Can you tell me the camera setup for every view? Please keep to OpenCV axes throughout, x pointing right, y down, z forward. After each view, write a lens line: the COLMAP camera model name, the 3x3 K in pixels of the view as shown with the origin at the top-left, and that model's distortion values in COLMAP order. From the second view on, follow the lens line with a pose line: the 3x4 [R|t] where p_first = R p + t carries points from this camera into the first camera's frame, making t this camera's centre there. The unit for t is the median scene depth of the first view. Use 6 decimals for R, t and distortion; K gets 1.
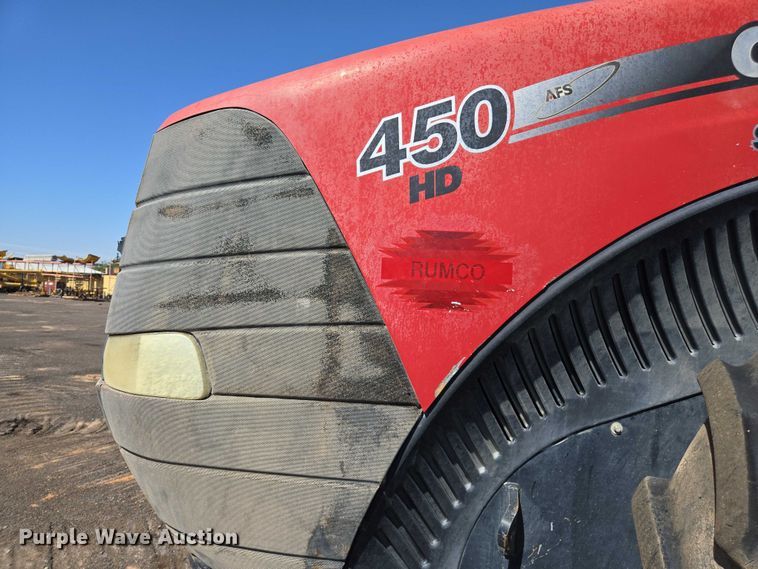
lens RADIAL K [[494.5, 0, 393.6], [0, 494.5, 290.1], [0, 0, 1]] dist [0.056030, -0.038315]
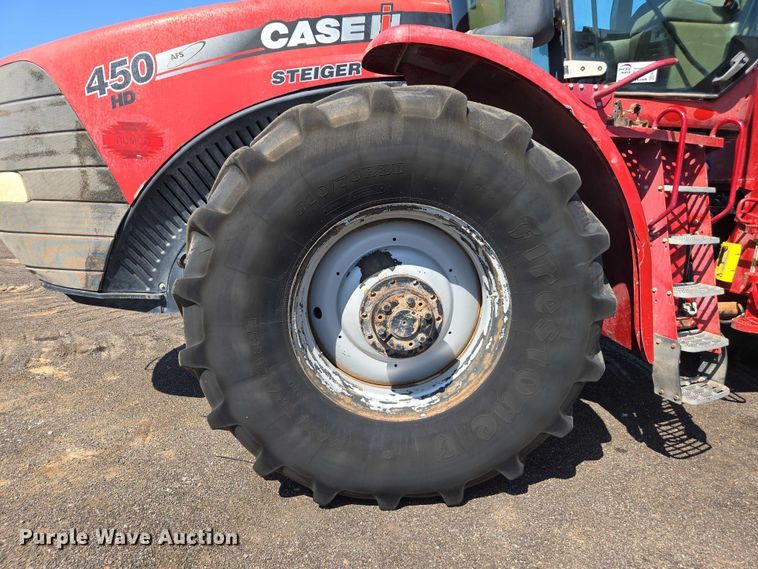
lens RADIAL K [[494.5, 0, 384.4], [0, 494.5, 279.7], [0, 0, 1]] dist [0.056030, -0.038315]
pose [[0.997260, -0.032173, 0.066617, 1.050962], [0.019563, 0.983113, 0.181950, 0.184239], [-0.071346, -0.180148, 0.981049, -1.385378]]
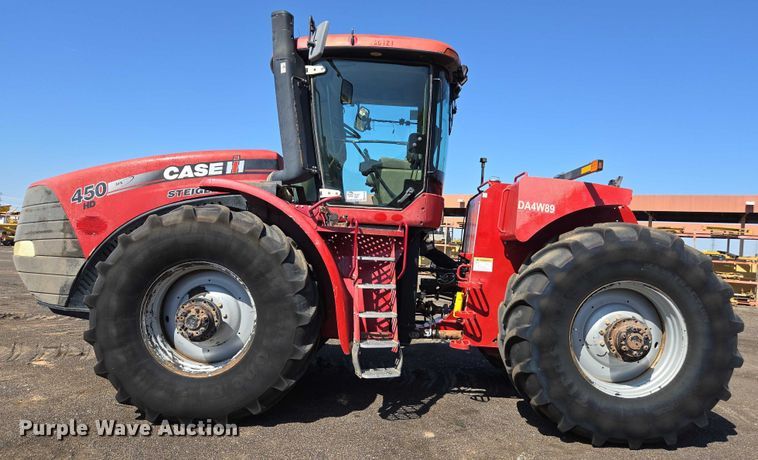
lens RADIAL K [[499.9, 0, 384.8], [0, 499.9, 250.8], [0, 0, 1]] dist [0.051810, -0.022533]
pose [[0.999706, 0.005181, -0.023696, 2.659309], [-0.004950, 0.999940, 0.009781, 0.118134], [0.023745, -0.009661, 0.999671, -3.198263]]
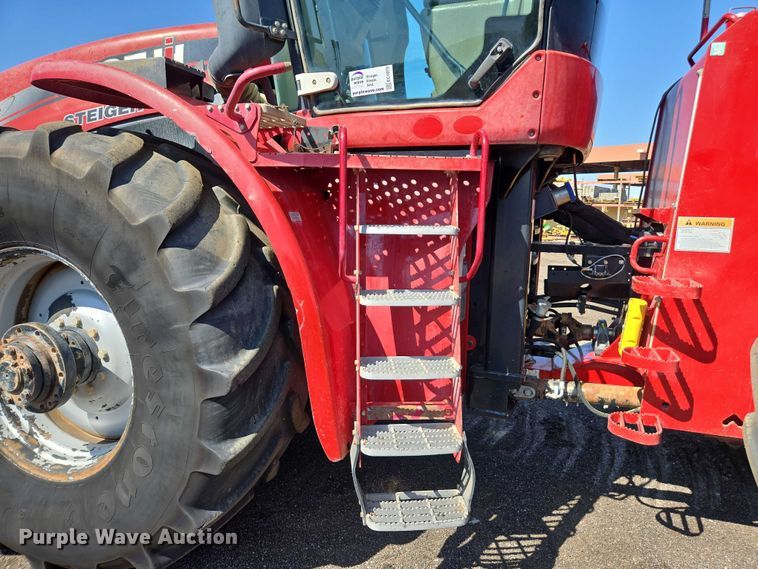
lens RADIAL K [[494.5, 0, 390.2], [0, 494.5, 283.5], [0, 0, 1]] dist [0.056030, -0.038315]
pose [[0.945215, 0.012958, -0.326192, 2.957768], [0.033191, 0.990219, 0.135513, 0.171689], [0.324757, -0.138915, 0.935540, -0.800372]]
